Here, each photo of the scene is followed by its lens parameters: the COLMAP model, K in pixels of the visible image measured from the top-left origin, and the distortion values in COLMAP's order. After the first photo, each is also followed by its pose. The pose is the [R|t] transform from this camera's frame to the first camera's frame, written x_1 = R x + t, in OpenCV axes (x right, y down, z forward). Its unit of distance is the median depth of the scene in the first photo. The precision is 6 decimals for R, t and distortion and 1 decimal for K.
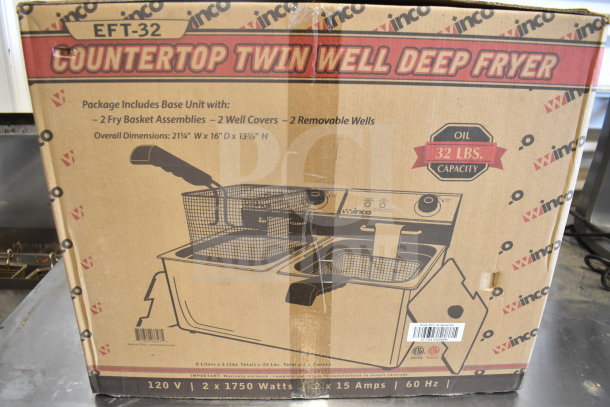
lens RADIAL K [[453.1, 0, 305.0], [0, 453.1, 203.5], [0, 0, 1]] dist [-0.095658, 0.008854]
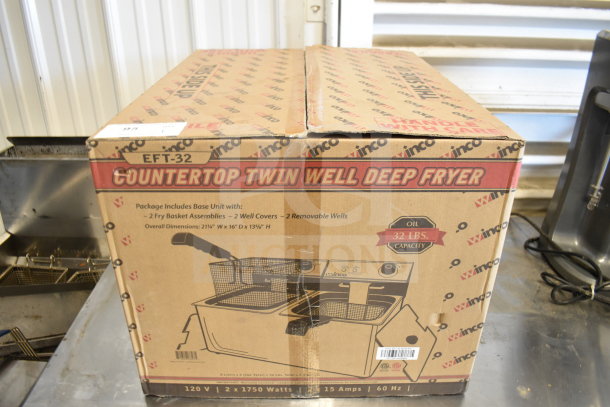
lens RADIAL K [[453.1, 0, 305.0], [0, 453.1, 203.5], [0, 0, 1]] dist [-0.095658, 0.008854]
pose [[0.999753, -0.003510, -0.021951, 0.050056], [0.005339, 0.996465, 0.083835, -0.305526], [0.021579, -0.083931, 0.996238, -0.341488]]
